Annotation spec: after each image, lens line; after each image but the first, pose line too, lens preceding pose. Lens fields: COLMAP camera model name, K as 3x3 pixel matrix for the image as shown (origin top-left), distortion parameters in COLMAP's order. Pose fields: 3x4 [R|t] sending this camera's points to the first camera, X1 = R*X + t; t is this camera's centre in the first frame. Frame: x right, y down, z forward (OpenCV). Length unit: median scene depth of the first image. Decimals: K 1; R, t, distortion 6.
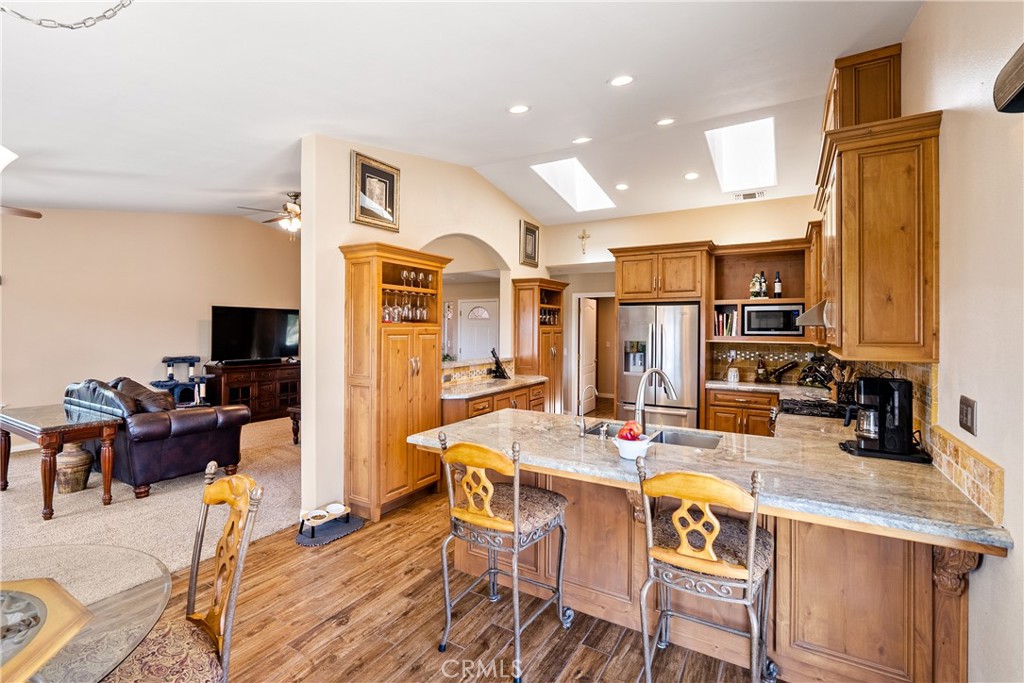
lens RADIAL K [[466.3, 0, 518.5], [0, 466.3, 332.9], [0, 0, 1]] dist [-0.003941, 0.002096]
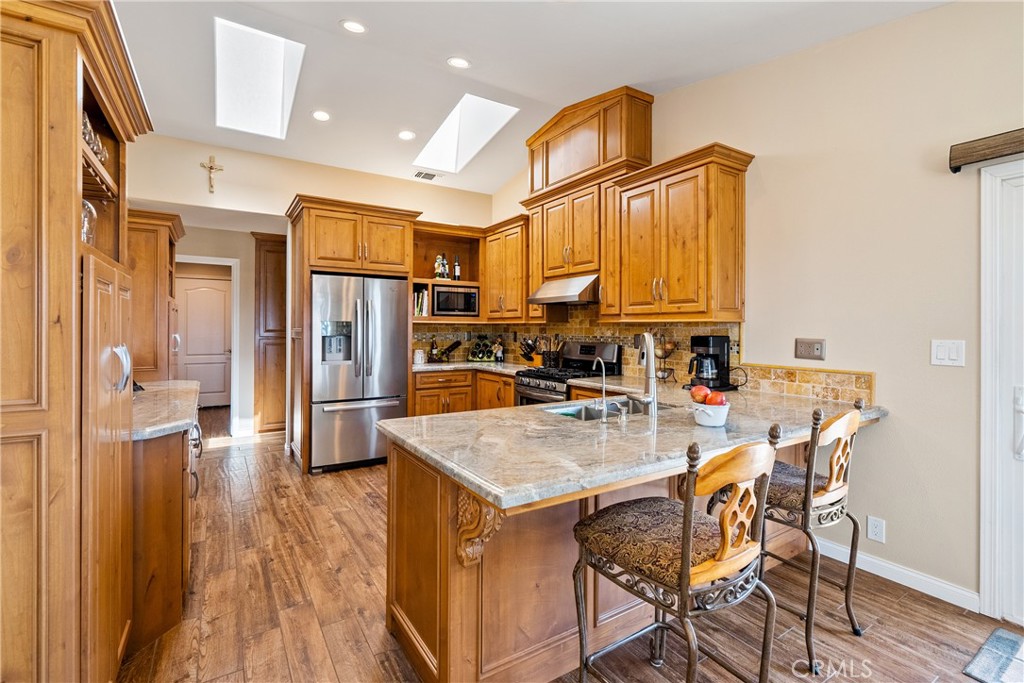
lens RADIAL K [[466.3, 0, 514.8], [0, 466.3, 333.7], [0, 0, 1]] dist [-0.003941, 0.002096]
pose [[0.455085, -0.016242, 0.890300, -0.322445], [0.007848, 0.999868, 0.014229, 0.031070], [-0.890413, 0.000512, 0.455152, 0.395674]]
